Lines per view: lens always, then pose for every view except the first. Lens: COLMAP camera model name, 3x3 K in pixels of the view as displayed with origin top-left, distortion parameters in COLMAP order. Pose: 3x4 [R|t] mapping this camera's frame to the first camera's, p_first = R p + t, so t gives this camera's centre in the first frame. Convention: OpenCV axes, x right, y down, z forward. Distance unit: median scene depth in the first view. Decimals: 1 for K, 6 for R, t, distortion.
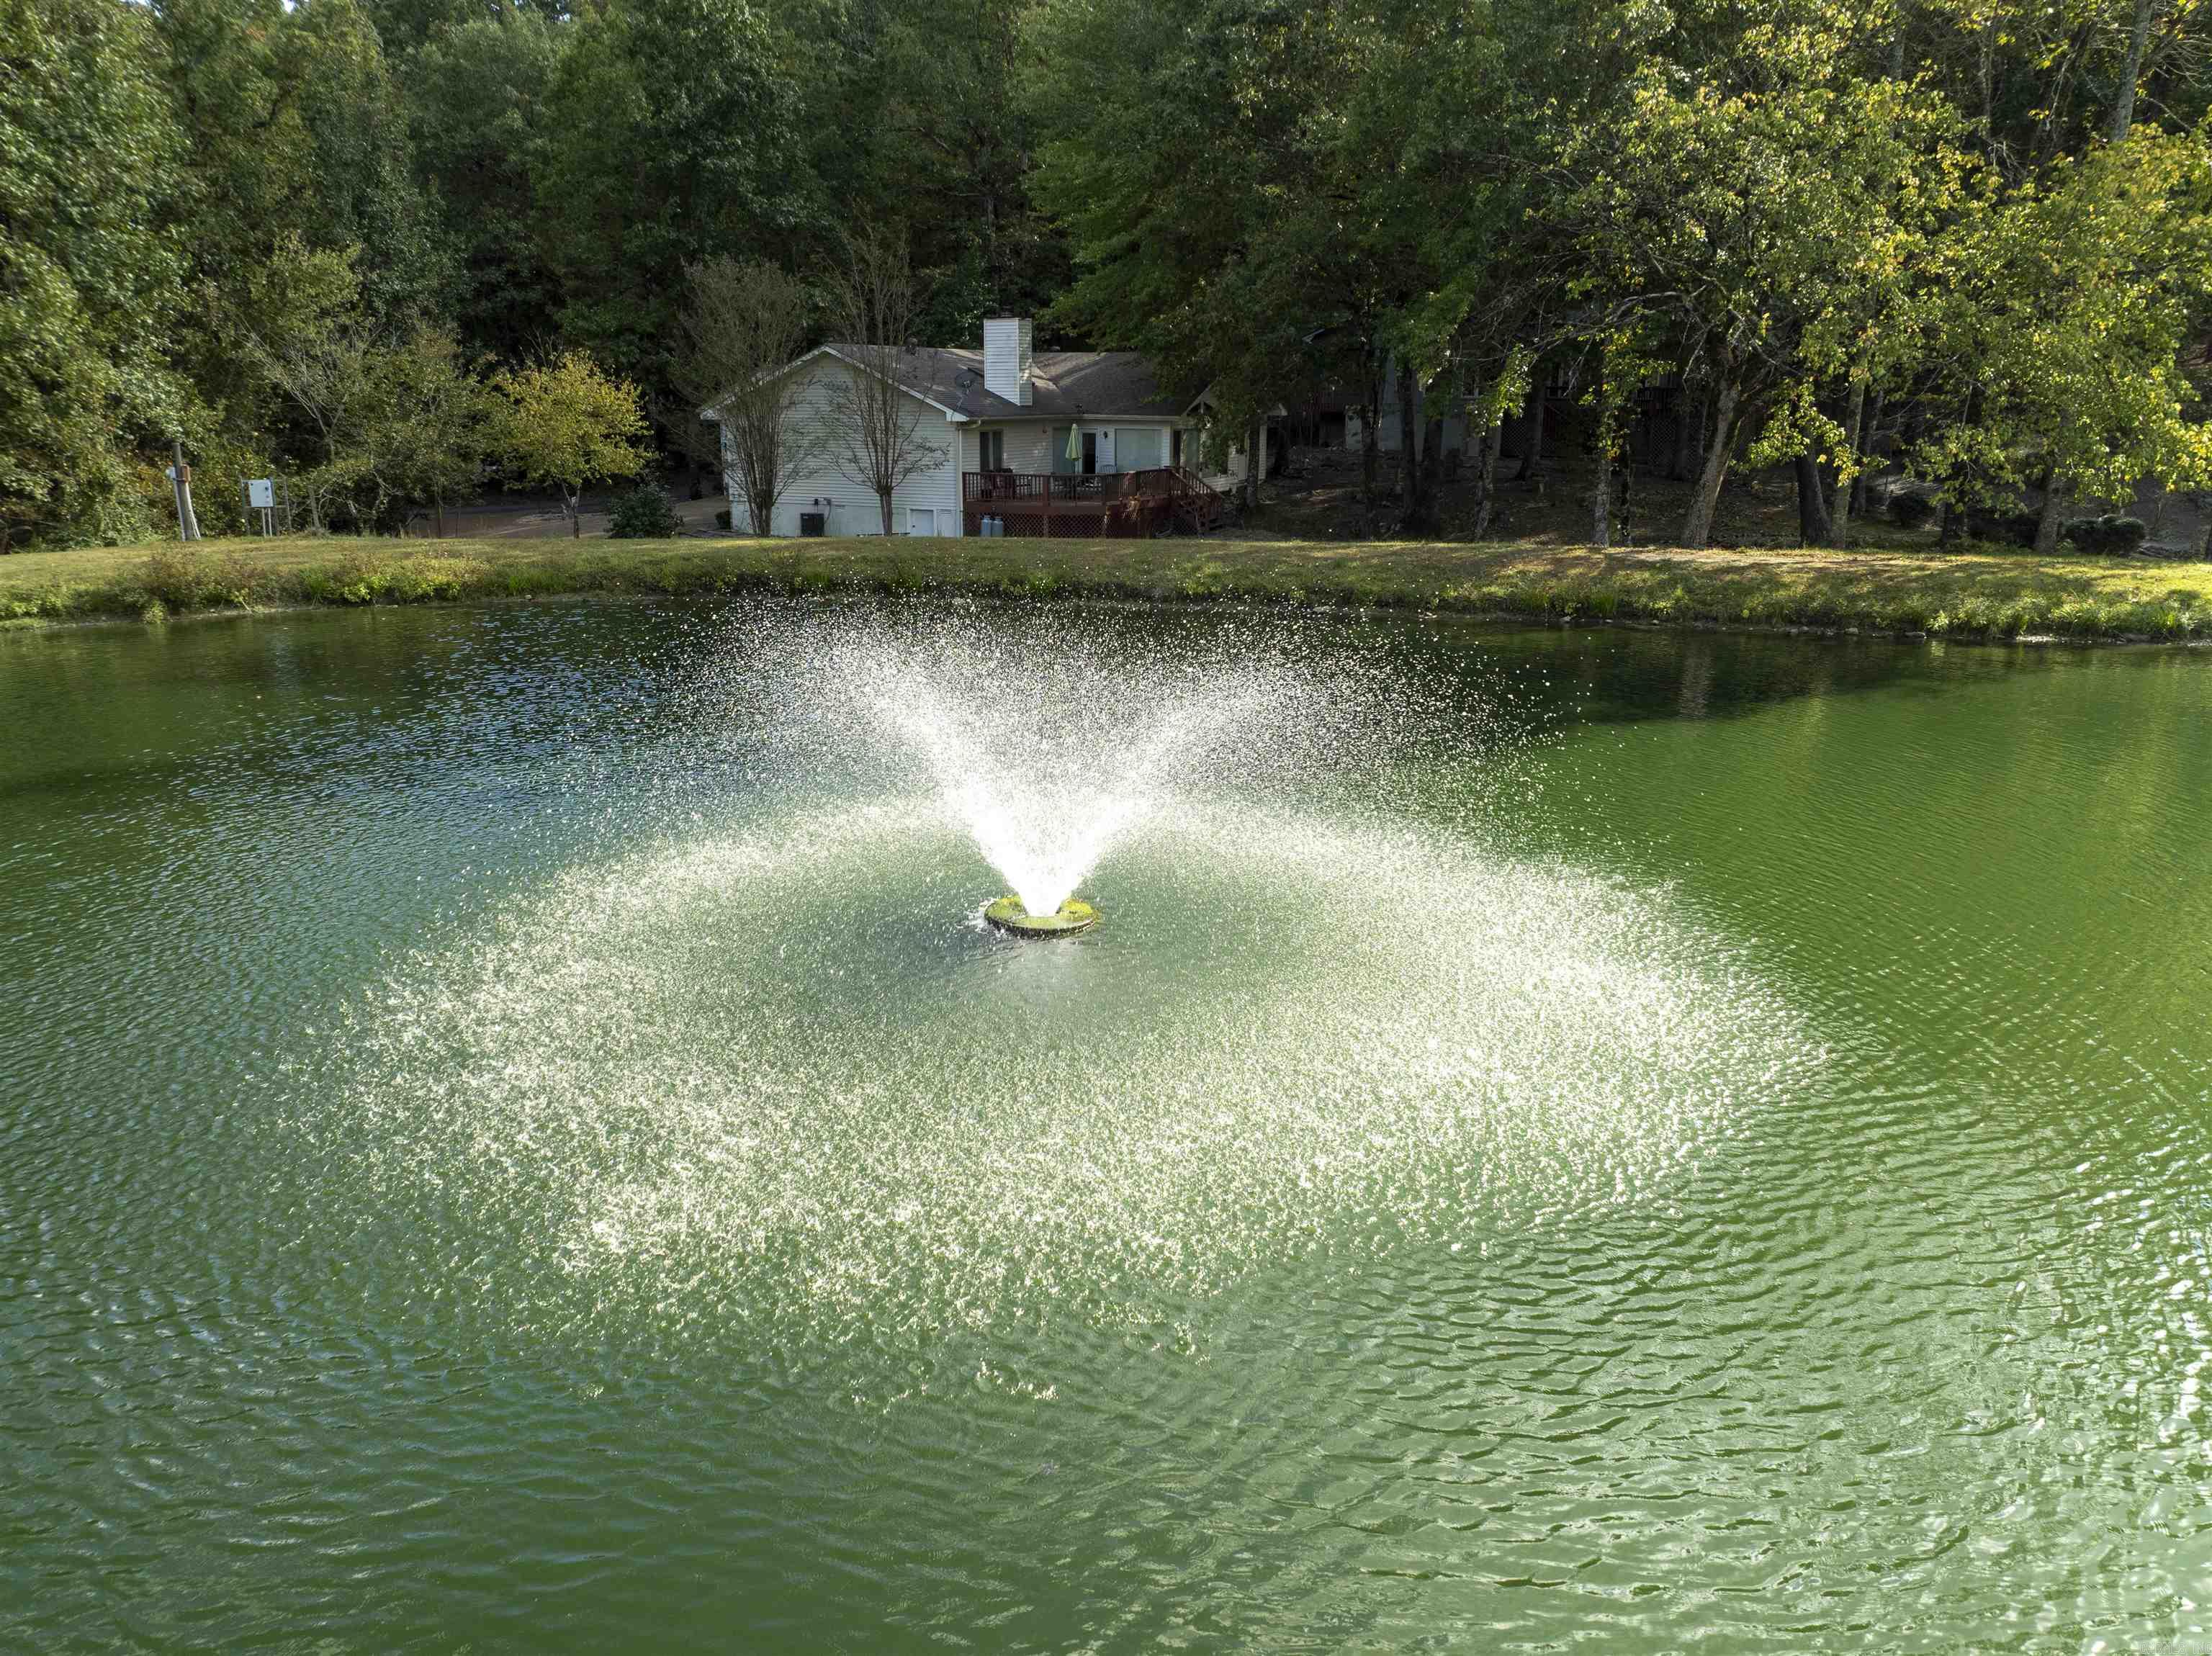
lens RADIAL K [[1667.7, 0, 1102.6], [0, 1667.7, 830.9], [0, 0, 1]] dist [-0.049600, 0.014074]
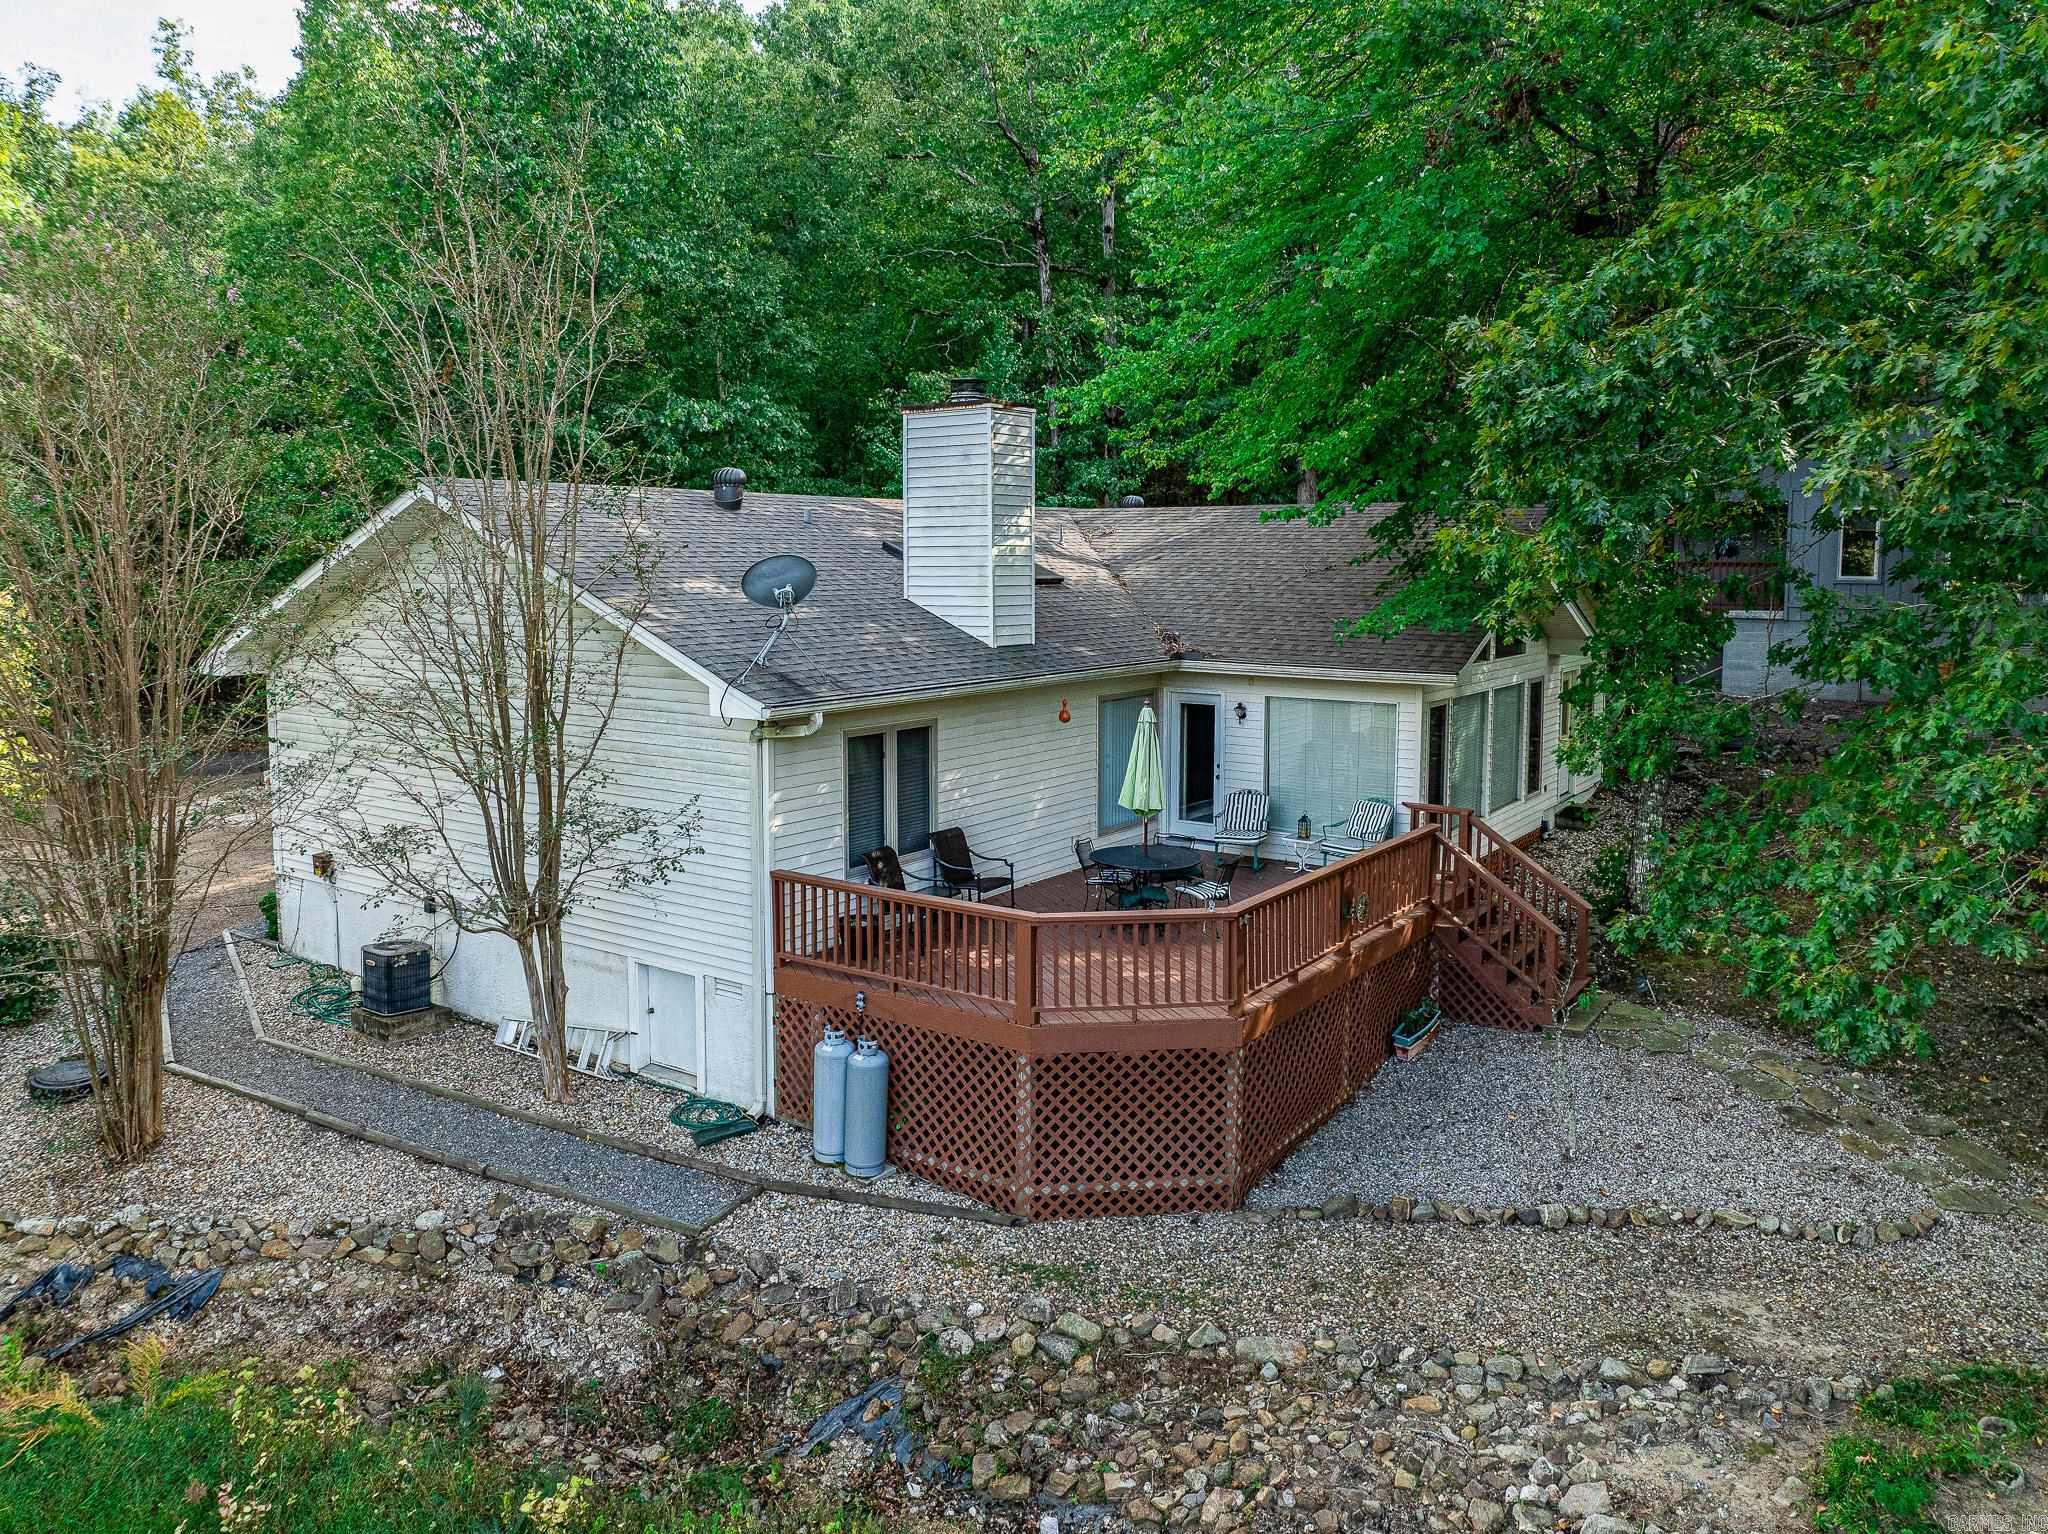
lens RADIAL K [[1544.2, 0, 1022.6], [0, 1544.2, 760.5], [0, 0, 1]] dist [-0.049600, 0.014074]
pose [[0.991322, 0.005289, -0.131353, -0.001502], [-0.023669, 0.990043, -0.138763, -0.187389], [0.129311, 0.140667, 0.981576, 0.684617]]
